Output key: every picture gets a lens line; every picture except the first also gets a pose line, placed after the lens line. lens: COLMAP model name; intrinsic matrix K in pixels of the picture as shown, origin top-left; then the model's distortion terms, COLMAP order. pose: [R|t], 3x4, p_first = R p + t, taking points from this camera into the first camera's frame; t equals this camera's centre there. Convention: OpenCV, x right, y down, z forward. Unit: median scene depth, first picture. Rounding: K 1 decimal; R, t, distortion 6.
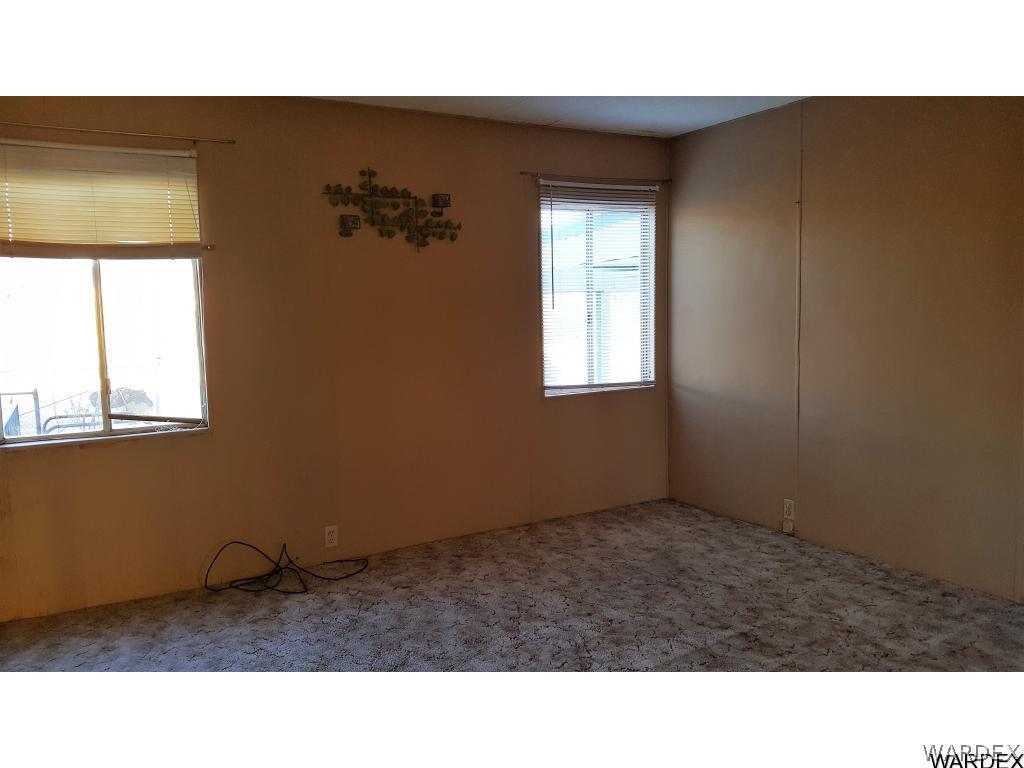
lens RADIAL K [[778.3, 0, 521.5], [0, 778.3, 383.0], [0, 0, 1]] dist [0.037128, -0.060641]
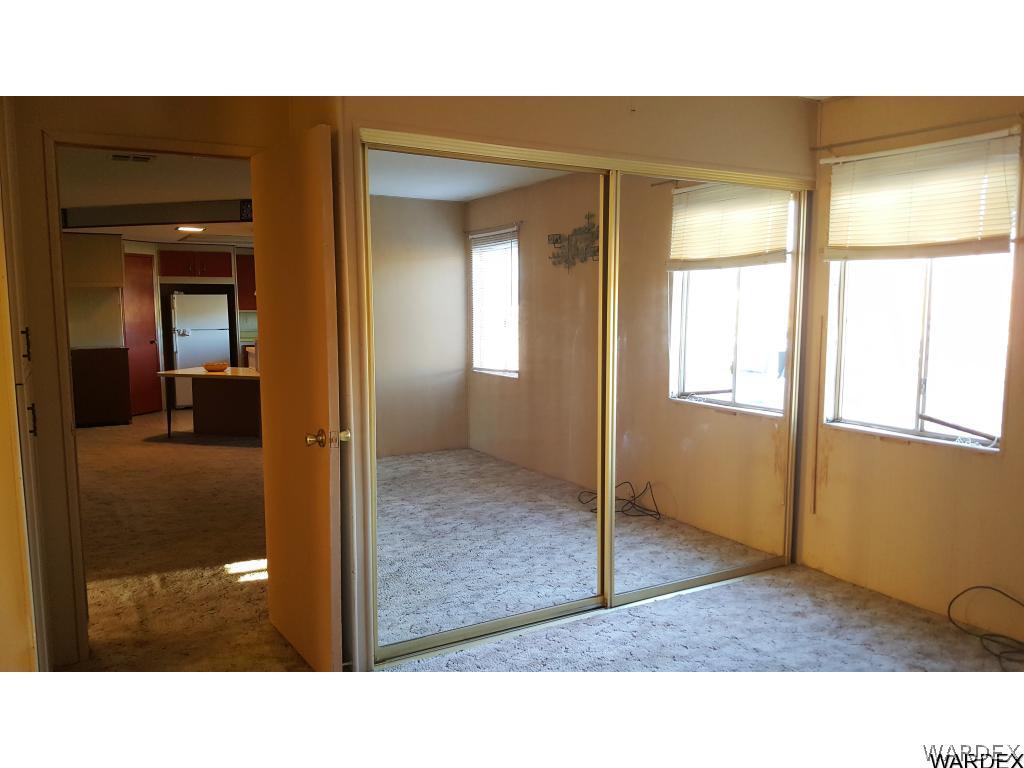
lens RADIAL K [[778.3, 0, 494.5], [0, 778.3, 391.7], [0, 0, 1]] dist [0.037128, -0.060641]
pose [[-0.001162, 0.137904, -0.990445, 0.480250], [-0.099904, 0.985474, 0.137329, -0.074869], [0.994996, 0.099109, 0.012632, 0.468533]]
